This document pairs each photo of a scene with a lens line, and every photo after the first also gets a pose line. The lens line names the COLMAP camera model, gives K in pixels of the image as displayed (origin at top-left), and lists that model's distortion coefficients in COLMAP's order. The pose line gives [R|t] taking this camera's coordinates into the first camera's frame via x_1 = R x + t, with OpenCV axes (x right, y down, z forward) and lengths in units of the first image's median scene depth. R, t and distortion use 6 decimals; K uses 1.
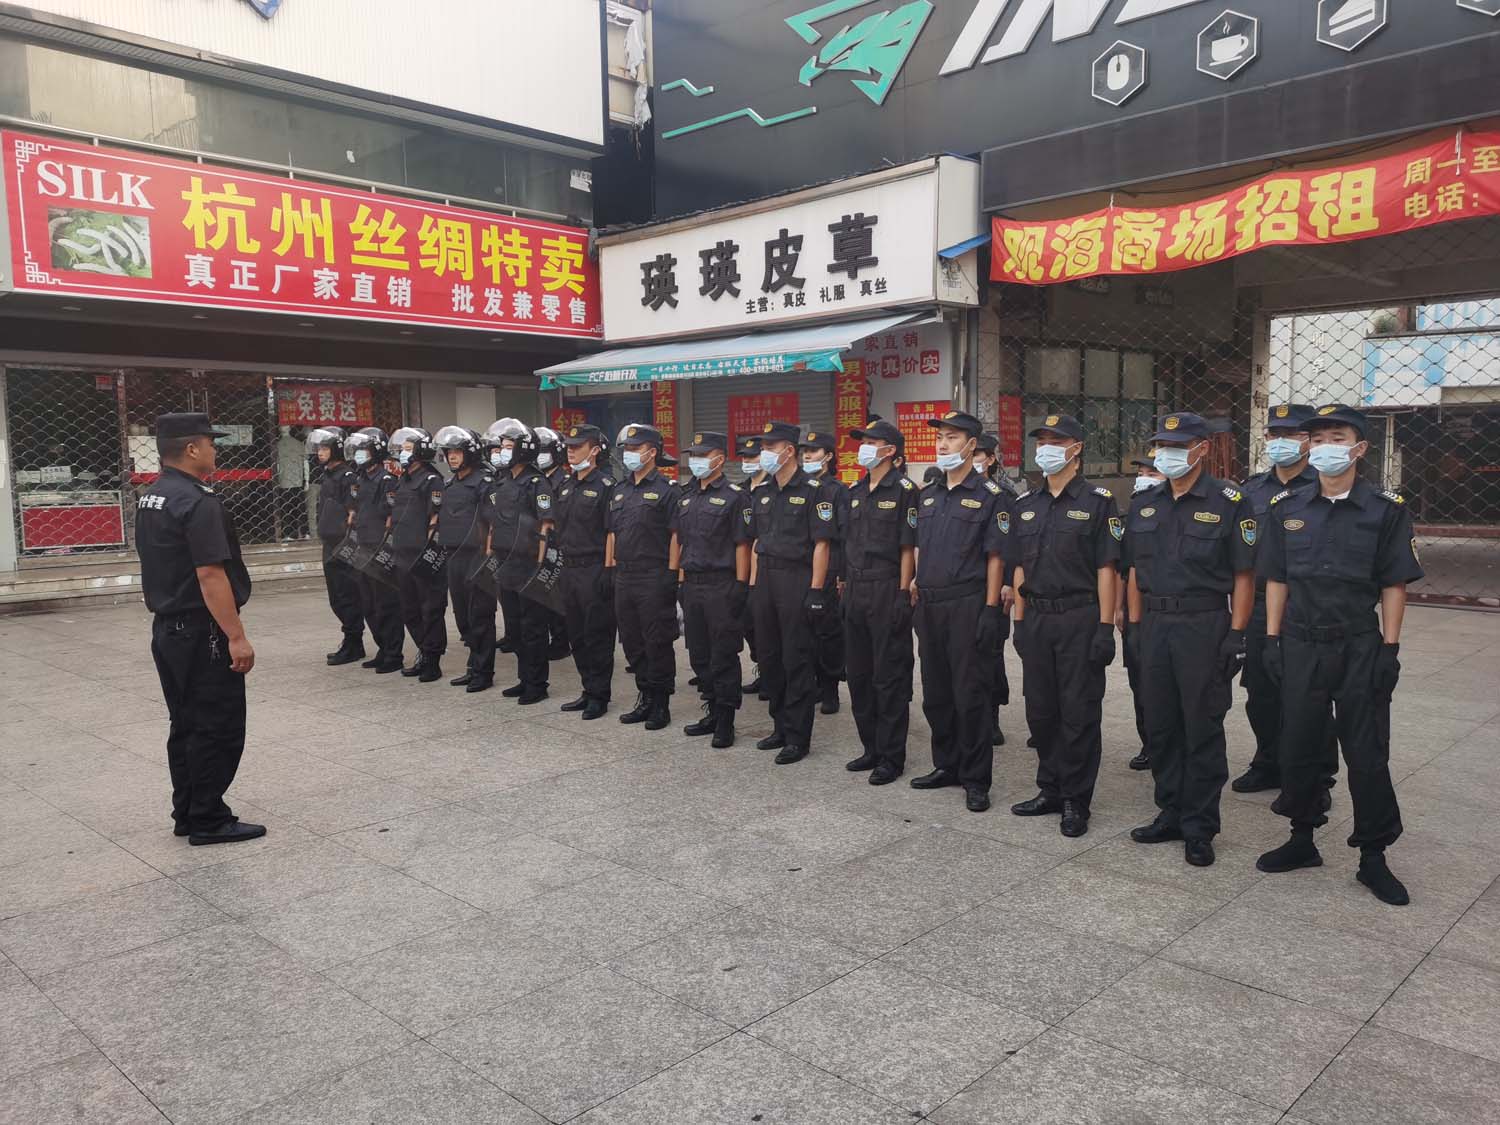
lens RADIAL K [[1173.3, 0, 750.0], [0, 1173.3, 562.5], [0, 0, 1]] dist [0.056709, -0.152947]
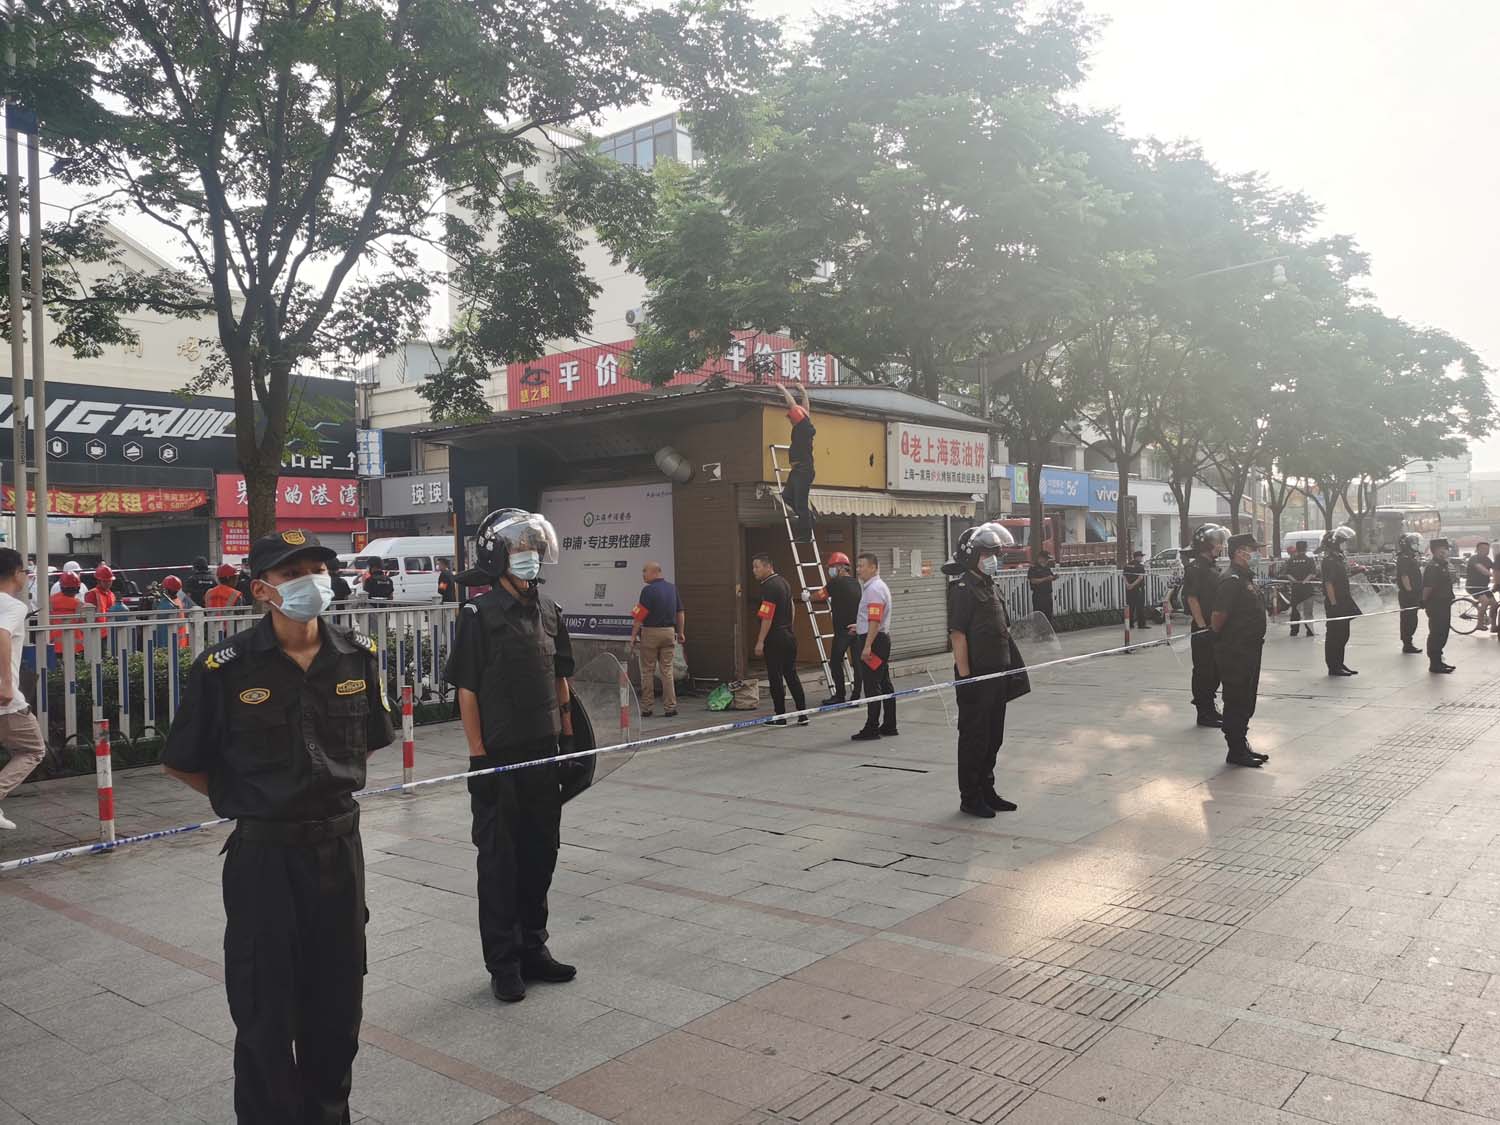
lens RADIAL K [[1154.0, 0, 750.0], [0, 1154.0, 562.5], [0, 0, 1]] dist [0.035207, 0.000079]
pose [[-0.075664, 0.012790, 0.997051, -3.045064], [0.104081, 0.994557, -0.004860, 0.084612], [-0.991687, 0.103406, -0.076583, -0.553356]]
